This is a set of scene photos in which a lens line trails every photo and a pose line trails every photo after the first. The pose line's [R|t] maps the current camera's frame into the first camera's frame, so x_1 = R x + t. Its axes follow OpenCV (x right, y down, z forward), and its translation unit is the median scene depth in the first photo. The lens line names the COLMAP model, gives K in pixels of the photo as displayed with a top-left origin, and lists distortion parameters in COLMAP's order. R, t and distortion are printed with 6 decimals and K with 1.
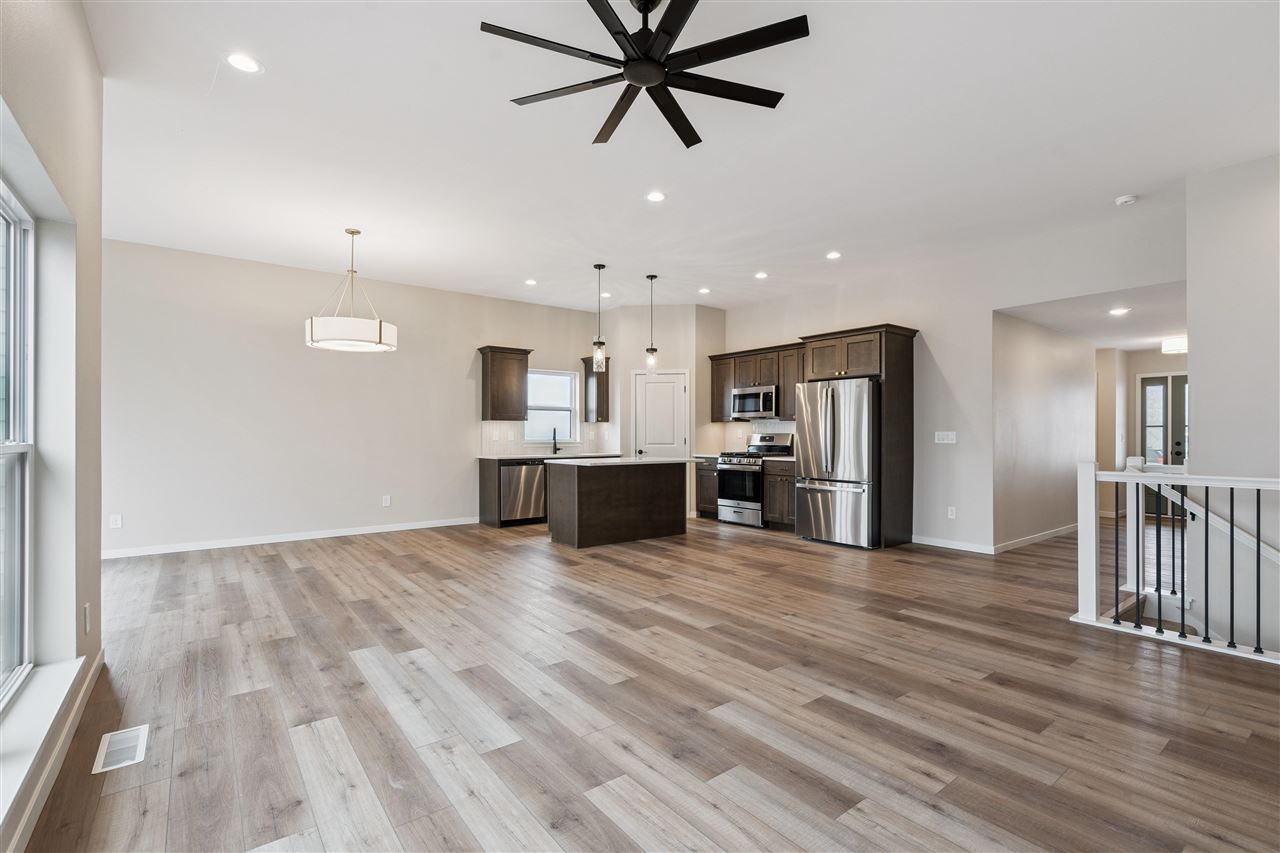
lens RADIAL K [[578.7, 0, 637.9], [0, 578.7, 430.8], [0, 0, 1]] dist [-0.003582, -0.000819]
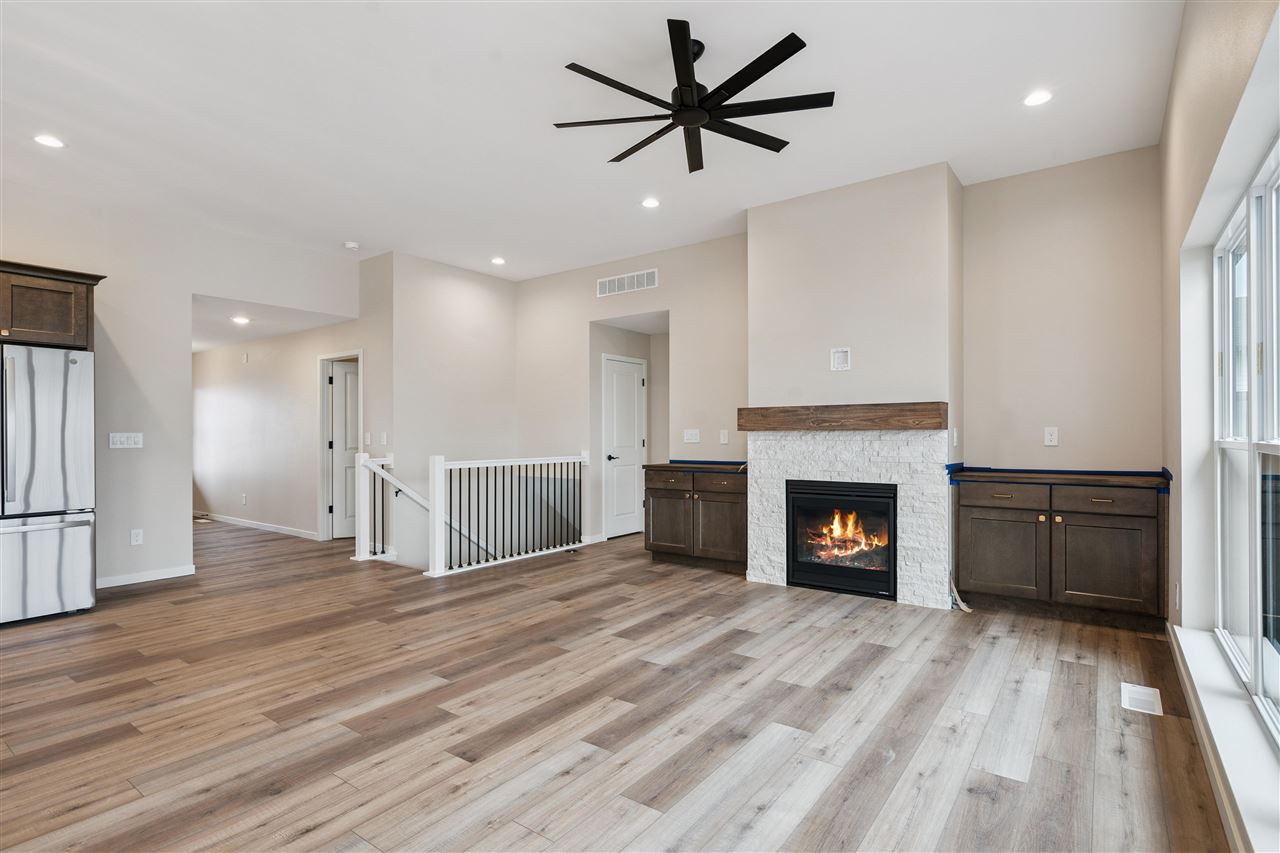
lens RADIAL K [[639.2, 0, 637.9], [0, 639.2, 431.2], [0, 0, 1]] dist [-0.002032, 0.001124]
pose [[-0.283333, 0.006032, 0.959003, -0.999233], [-0.003950, 0.999964, -0.007457, 0.005813], [-0.959014, -0.005900, -0.283299, 1.247156]]
